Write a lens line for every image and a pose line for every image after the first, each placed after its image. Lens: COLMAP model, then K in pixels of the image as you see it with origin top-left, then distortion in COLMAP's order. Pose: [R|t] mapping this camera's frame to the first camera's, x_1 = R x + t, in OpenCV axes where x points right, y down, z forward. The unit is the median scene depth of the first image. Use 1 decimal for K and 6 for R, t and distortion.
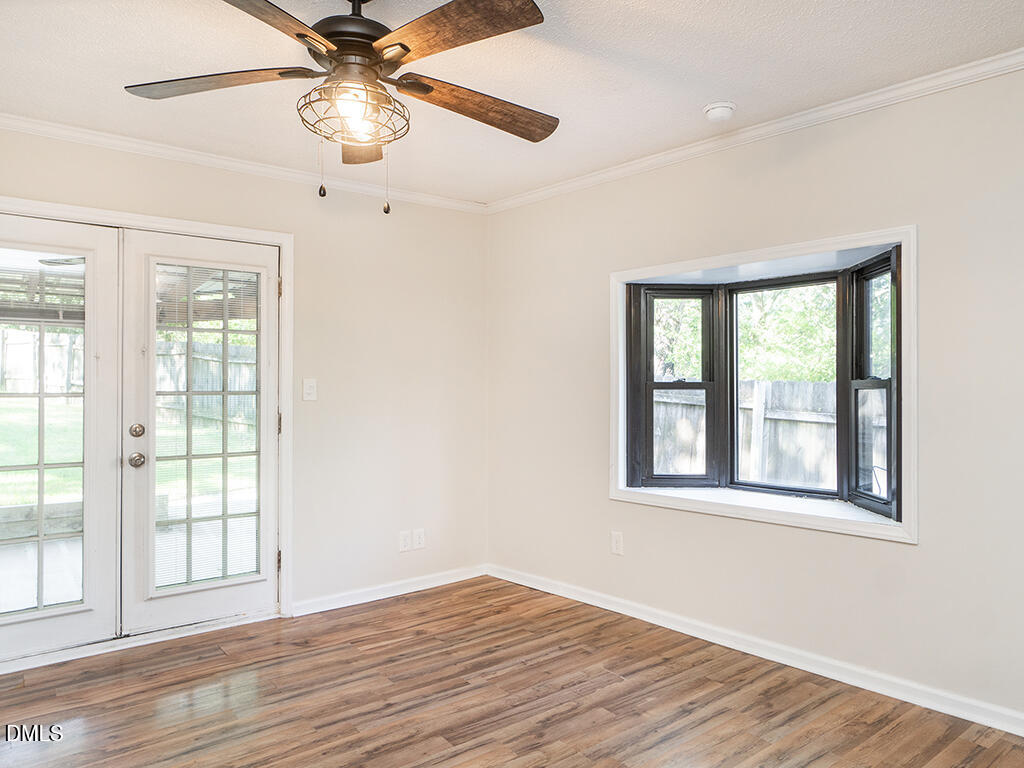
lens RADIAL K [[639.9, 0, 507.5], [0, 639.9, 380.0], [0, 0, 1]] dist [0.016876, 0.001359]
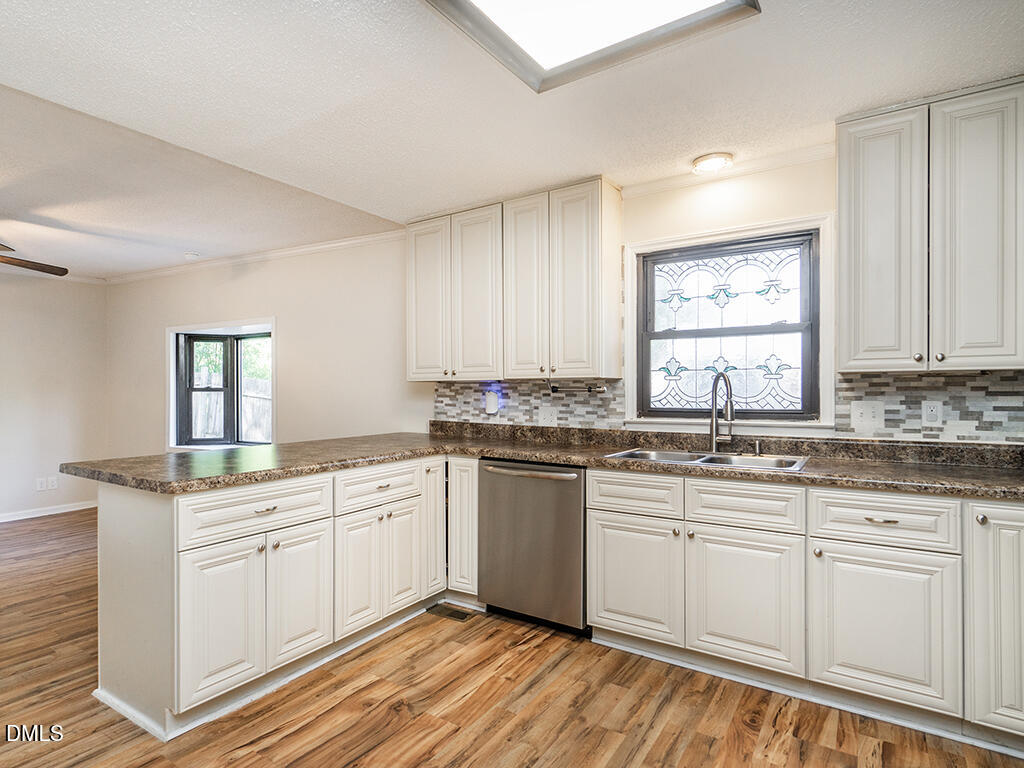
lens RADIAL K [[553.8, 0, 431.7], [0, 553.8, 381.7], [0, 0, 1]] dist [0.003813, -0.004104]
pose [[0.966670, -0.000562, 0.256025, 0.539809], [0.003108, 0.999950, -0.009541, 0.003710], [-0.256007, 0.010019, 0.966623, -0.787978]]
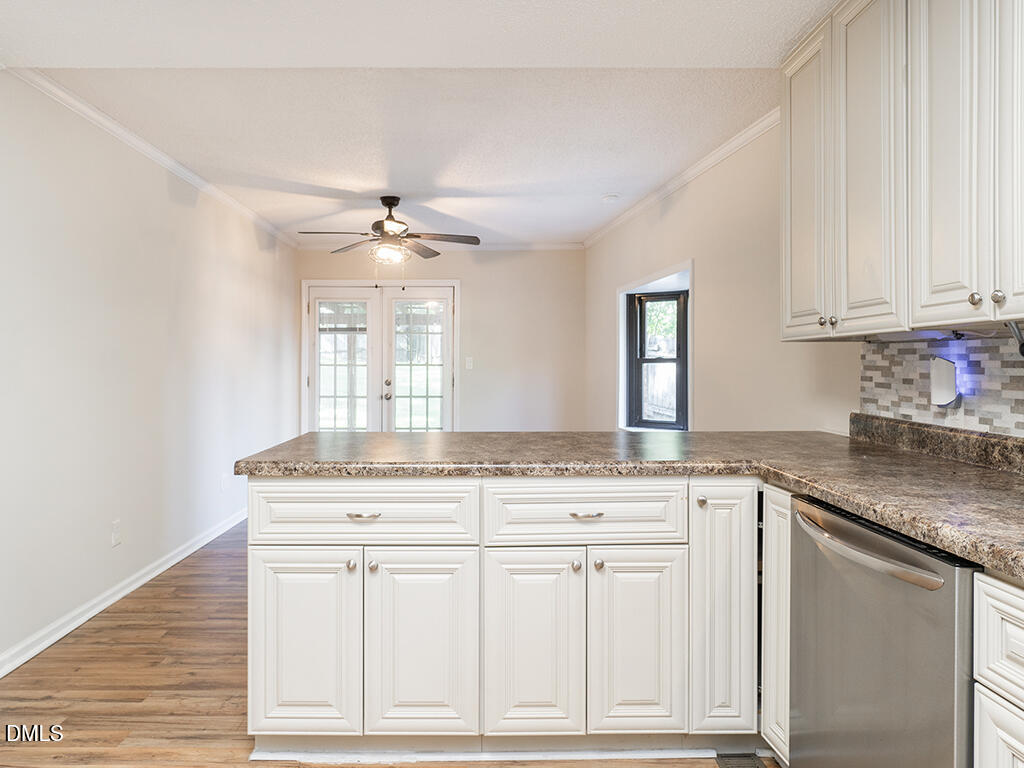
lens RADIAL K [[630.4, 0, 532.8], [0, 630.4, 372.7], [0, 0, 1]] dist [-0.000957, 0.006721]
pose [[0.813794, 0.005034, -0.581131, 1.021196], [0.003386, 0.999904, 0.013403, 0.019361], [0.581143, -0.012875, 0.813700, -0.410436]]
